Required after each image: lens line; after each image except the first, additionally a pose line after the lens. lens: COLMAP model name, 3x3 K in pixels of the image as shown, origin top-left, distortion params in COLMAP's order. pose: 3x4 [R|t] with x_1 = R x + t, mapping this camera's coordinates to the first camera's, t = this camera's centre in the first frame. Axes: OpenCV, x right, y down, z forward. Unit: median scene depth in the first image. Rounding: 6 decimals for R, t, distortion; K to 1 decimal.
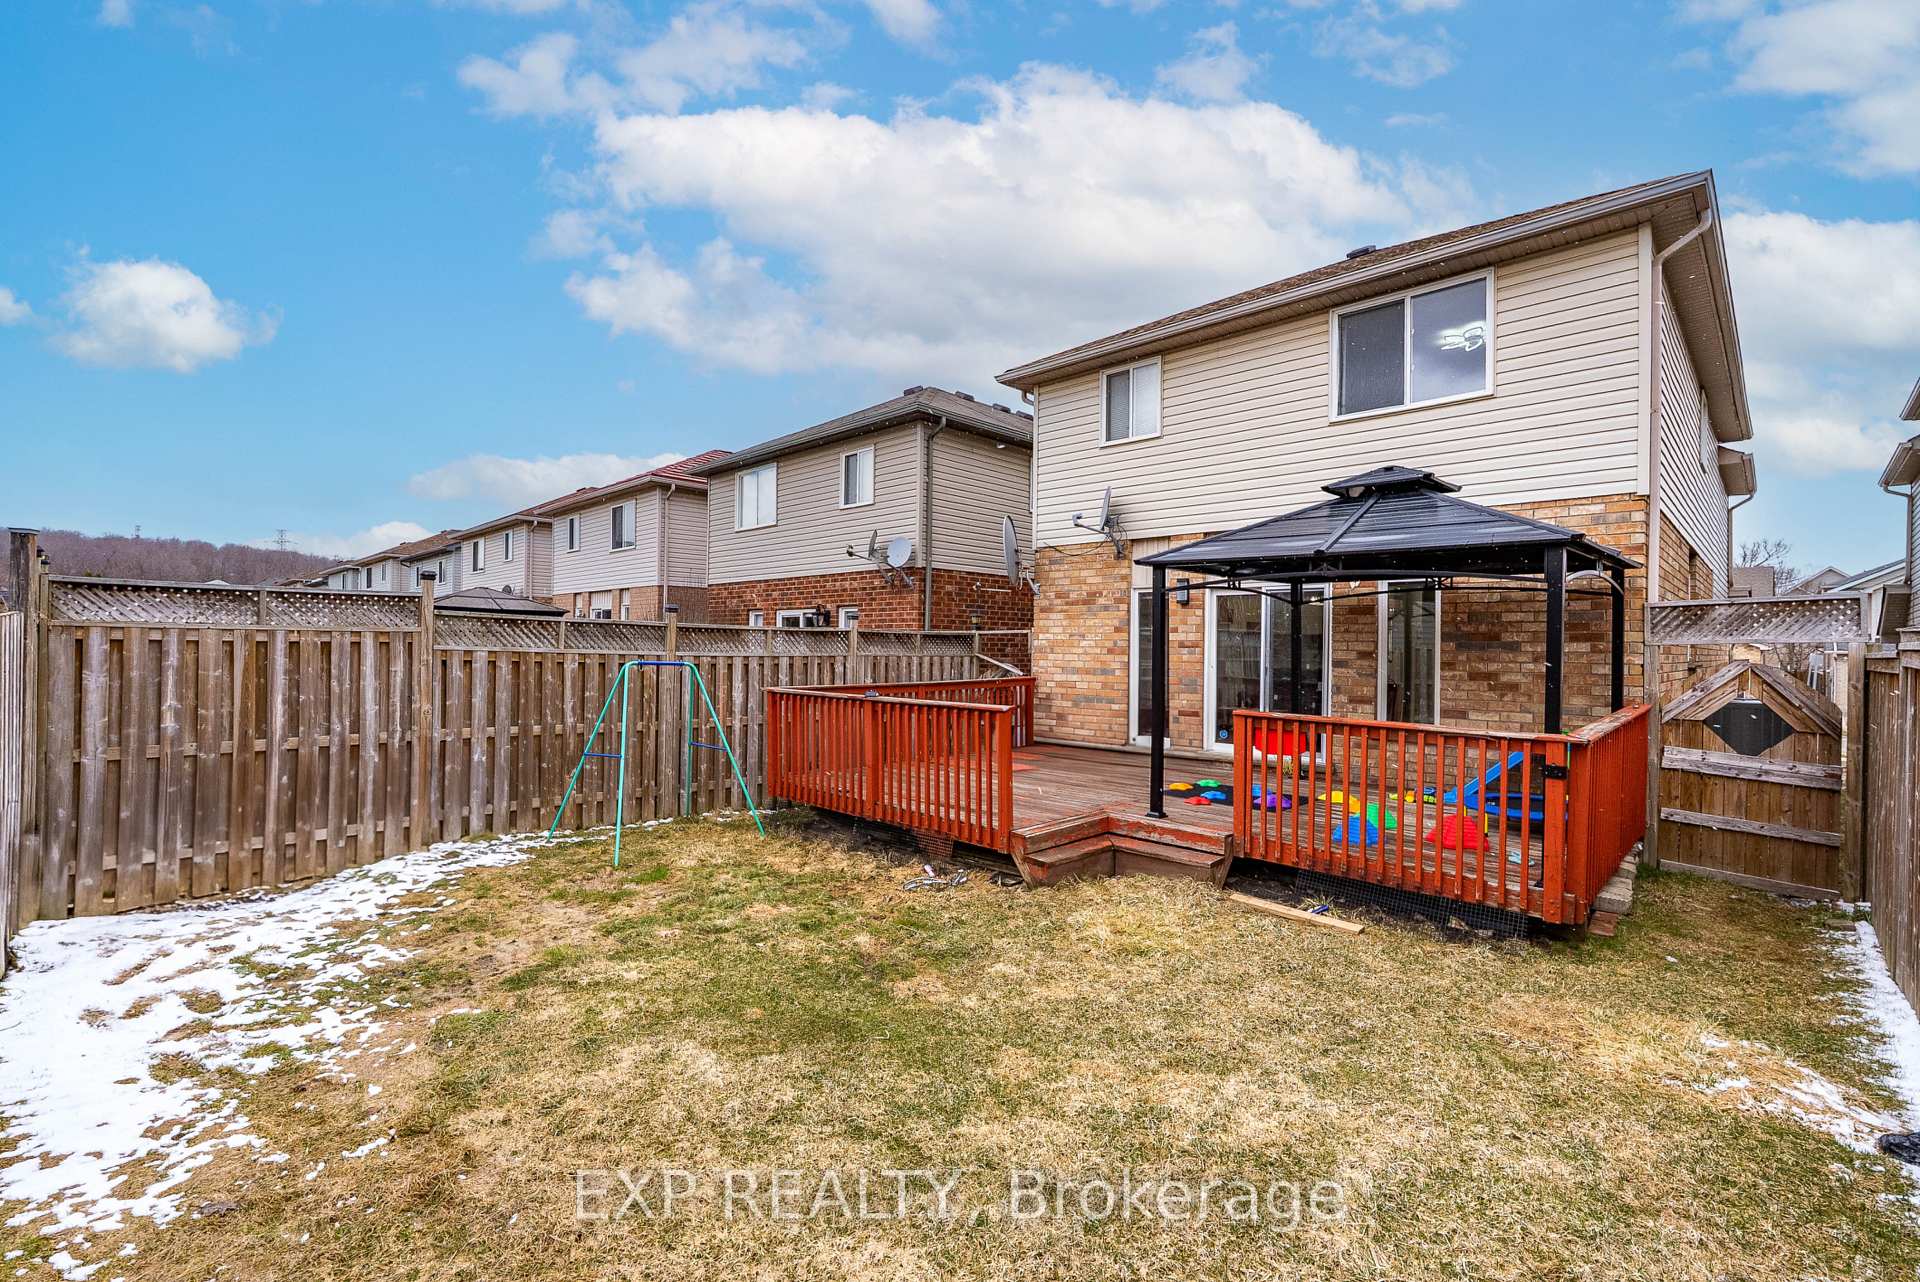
lens RADIAL K [[843.7, 0, 963.7], [0, 843.7, 635.9], [0, 0, 1]] dist [-0.008466, 0.001792]
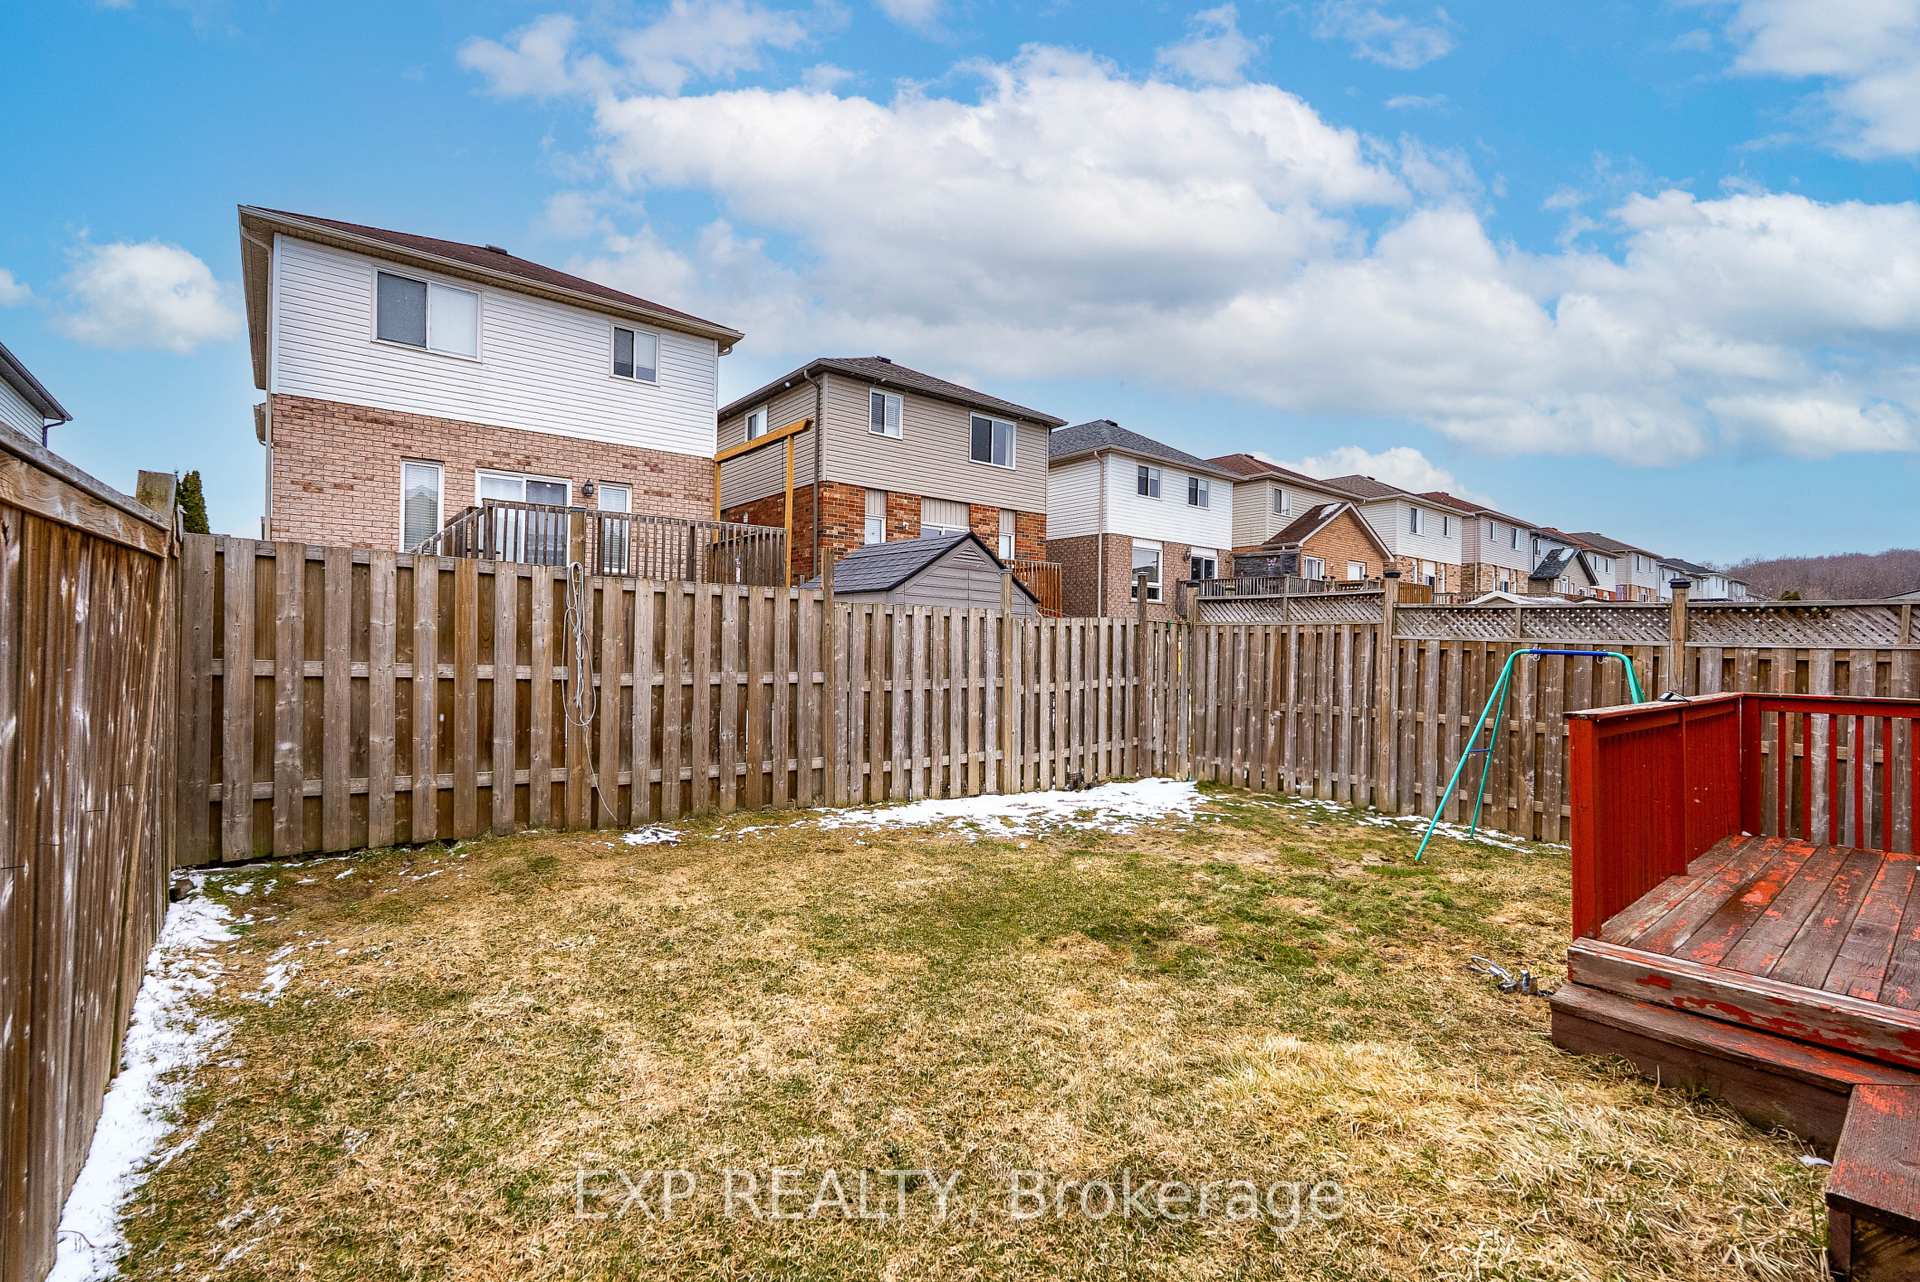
lens RADIAL K [[843.7, 0, 964.9], [0, 843.7, 642.8], [0, 0, 1]] dist [-0.008466, 0.001792]
pose [[-0.105668, -0.014469, -0.994296, 0.834023], [-0.003135, 0.999894, -0.014217, 0.060081], [0.994397, 0.001615, -0.105702, 0.839071]]
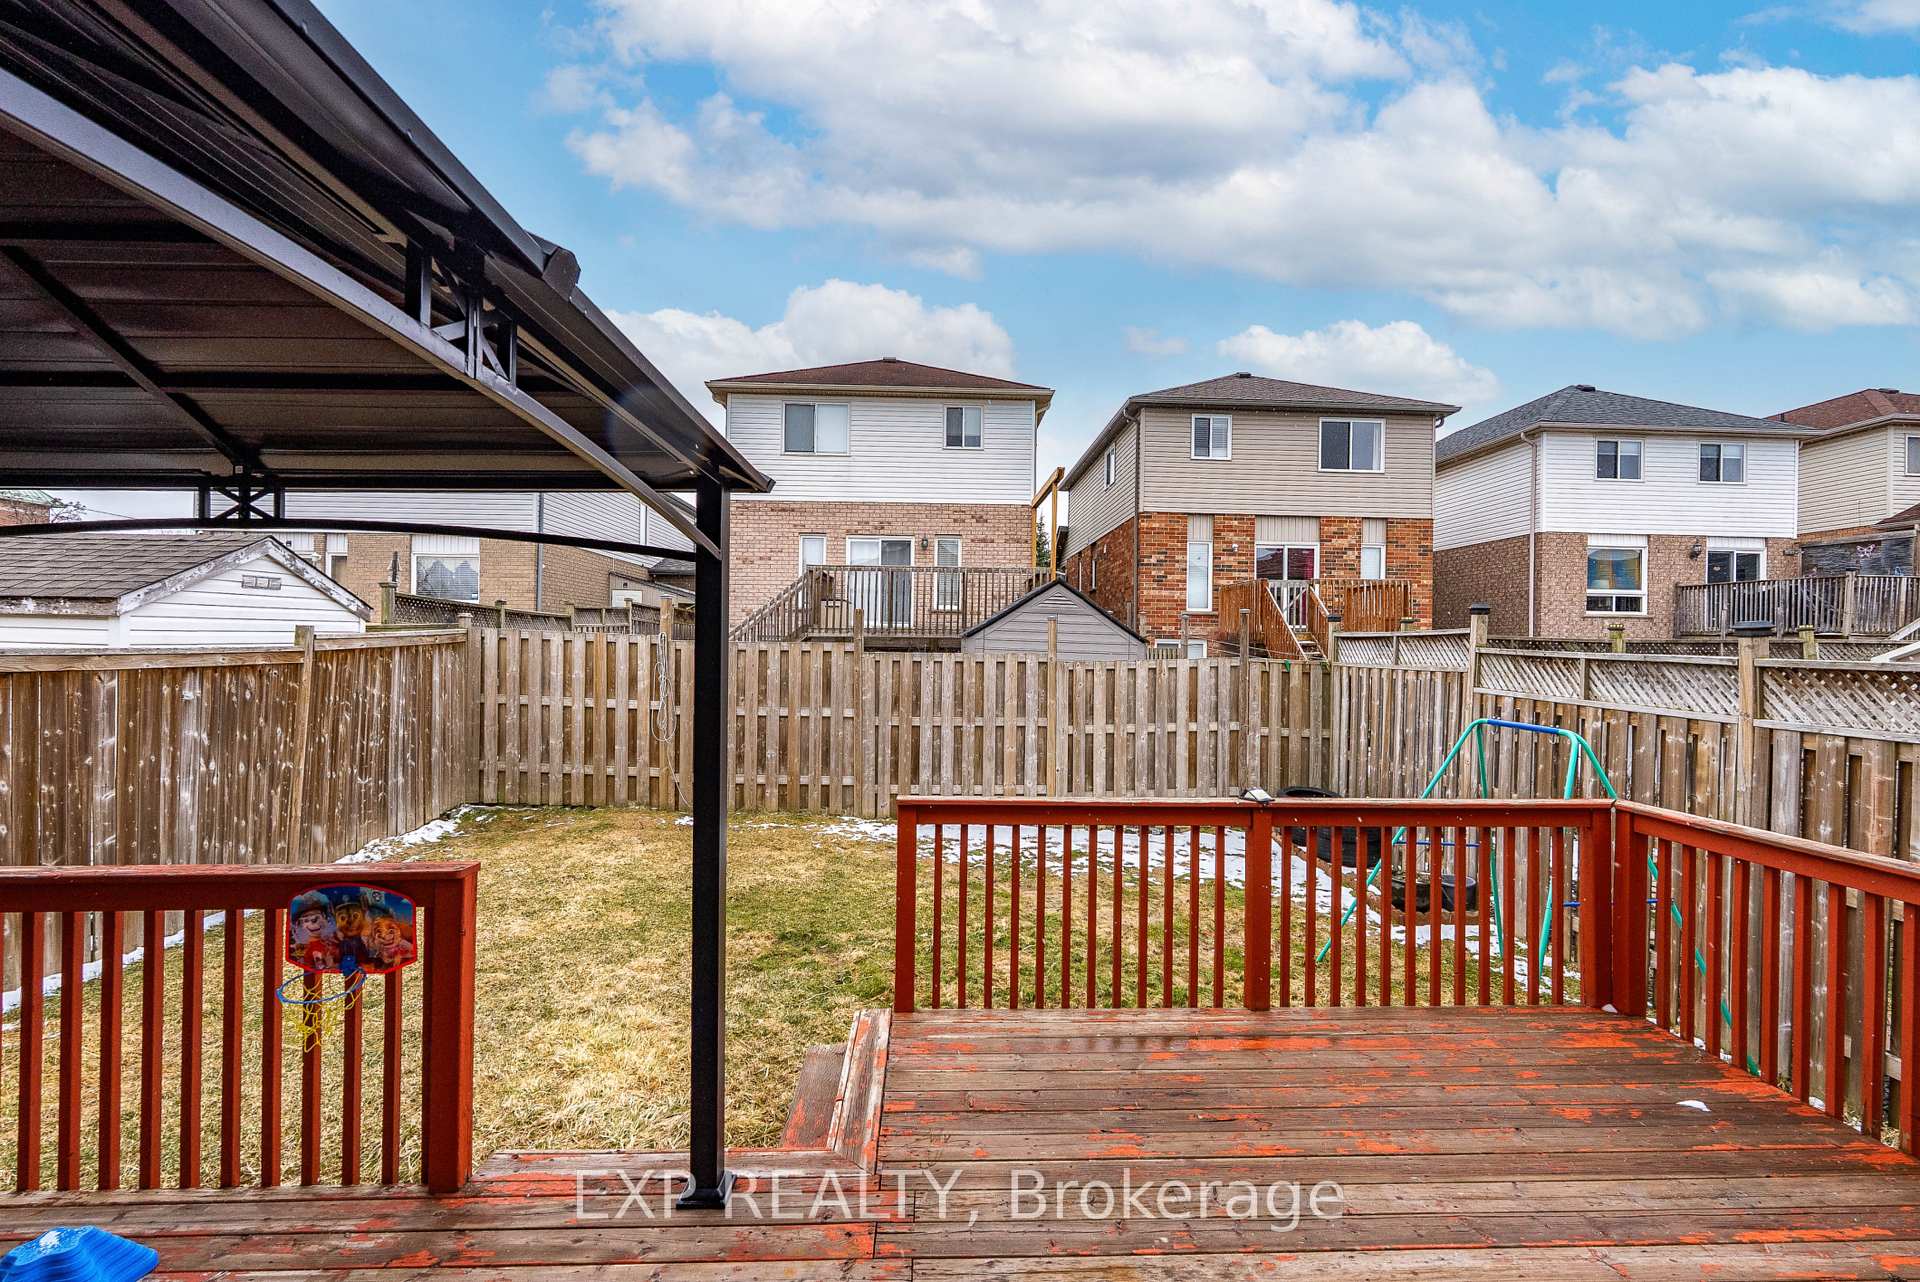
lens RADIAL K [[843.7, 0, 964.5], [0, 843.7, 646.5], [0, 0, 1]] dist [-0.008466, 0.001792]
pose [[-0.679340, -0.020460, -0.733539, 0.592804], [-0.013155, 0.999790, -0.015703, -0.017009], [0.733706, -0.001018, -0.679466, 1.842216]]
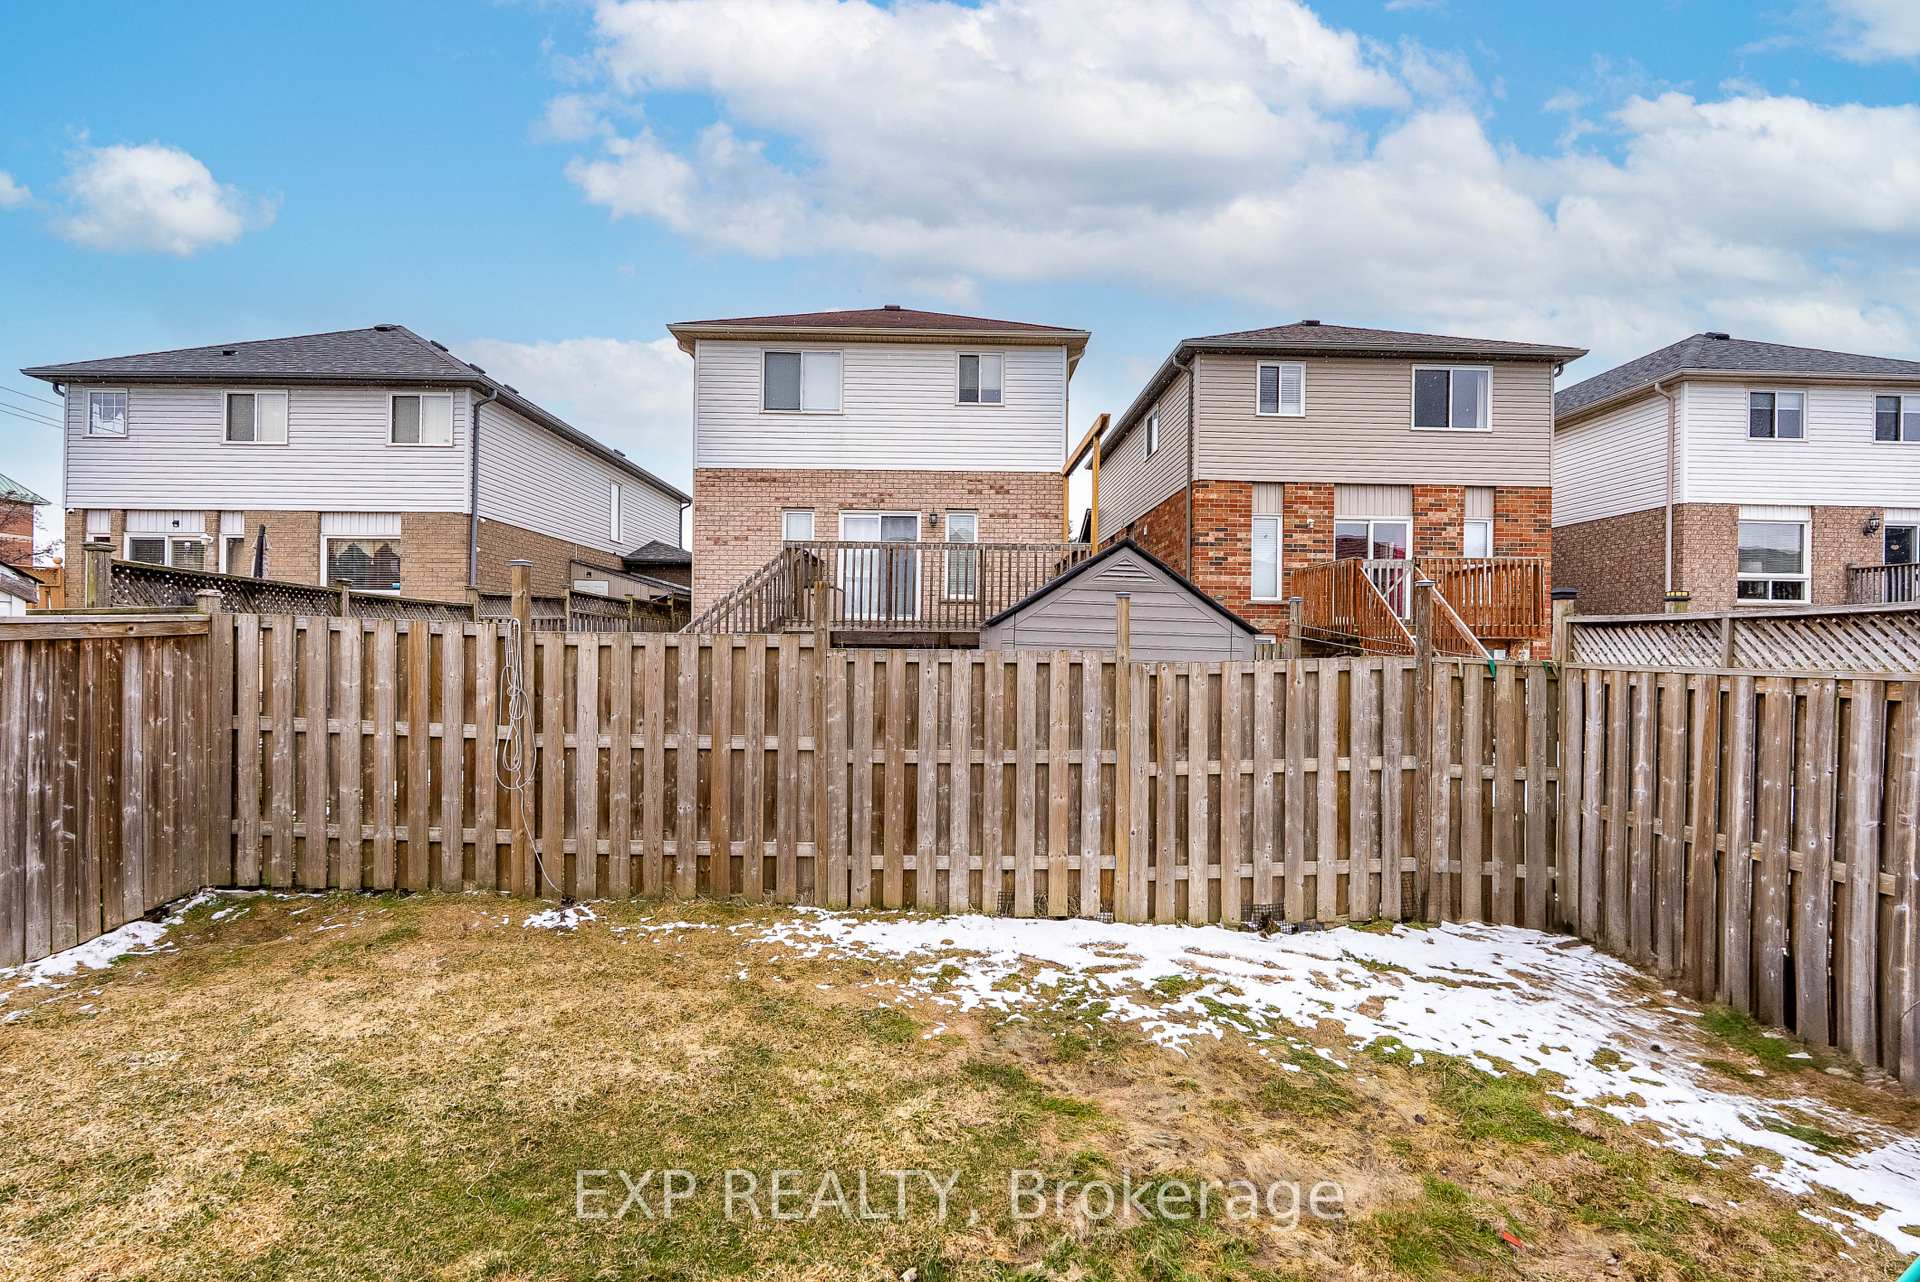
lens RADIAL K [[843.7, 0, 963.3], [0, 843.7, 647.4], [0, 0, 1]] dist [-0.008466, 0.001792]
pose [[-0.692958, -0.017888, -0.720756, 0.121564], [-0.010571, 0.999837, -0.014651, -0.017448], [0.720901, -0.002533, -0.693034, 1.391559]]
